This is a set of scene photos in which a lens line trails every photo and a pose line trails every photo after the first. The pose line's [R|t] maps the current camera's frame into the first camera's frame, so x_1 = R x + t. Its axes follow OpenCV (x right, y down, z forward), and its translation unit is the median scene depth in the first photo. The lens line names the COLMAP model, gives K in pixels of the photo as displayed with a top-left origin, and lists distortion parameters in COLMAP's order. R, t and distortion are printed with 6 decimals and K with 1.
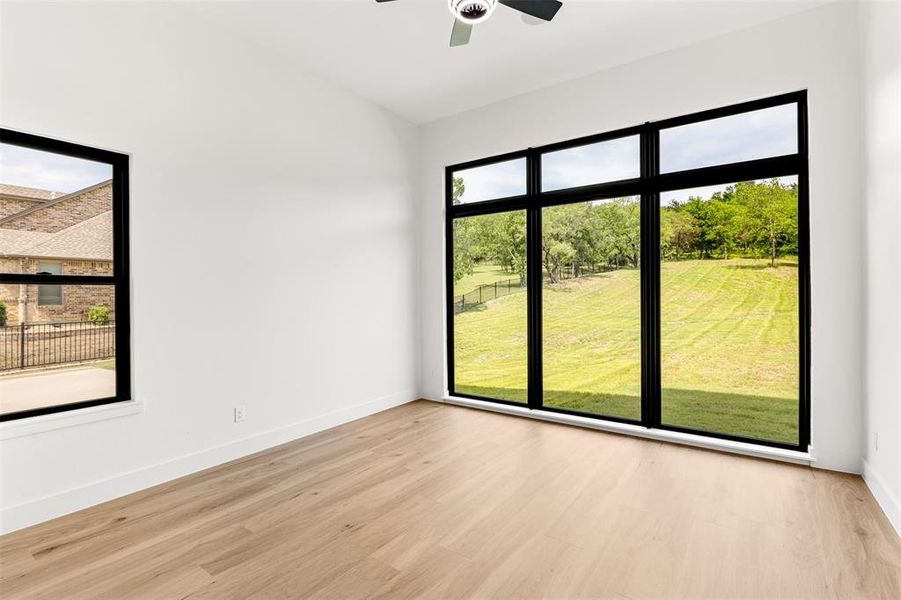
lens RADIAL K [[422.3, 0, 457.3], [0, 422.3, 291.6], [0, 0, 1]] dist [-0.011937, -0.000590]
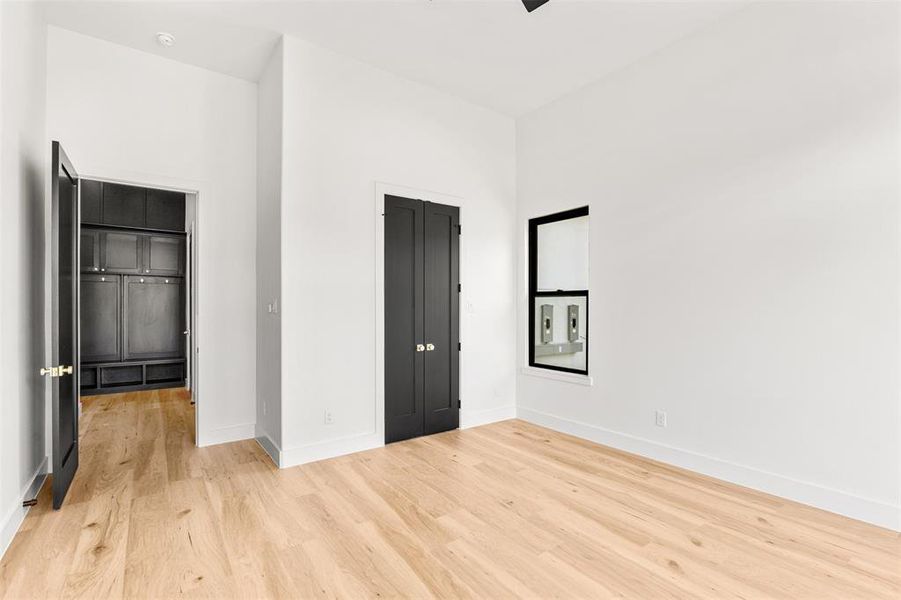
lens RADIAL K [[422.3, 0, 450.5], [0, 422.3, 301.8], [0, 0, 1]] dist [-0.011937, -0.000590]
pose [[-0.340535, -0.000021, -0.940232, 0.702302], [0.010057, 0.999943, -0.003665, 0.004296], [0.940178, -0.010705, -0.340515, 0.982743]]
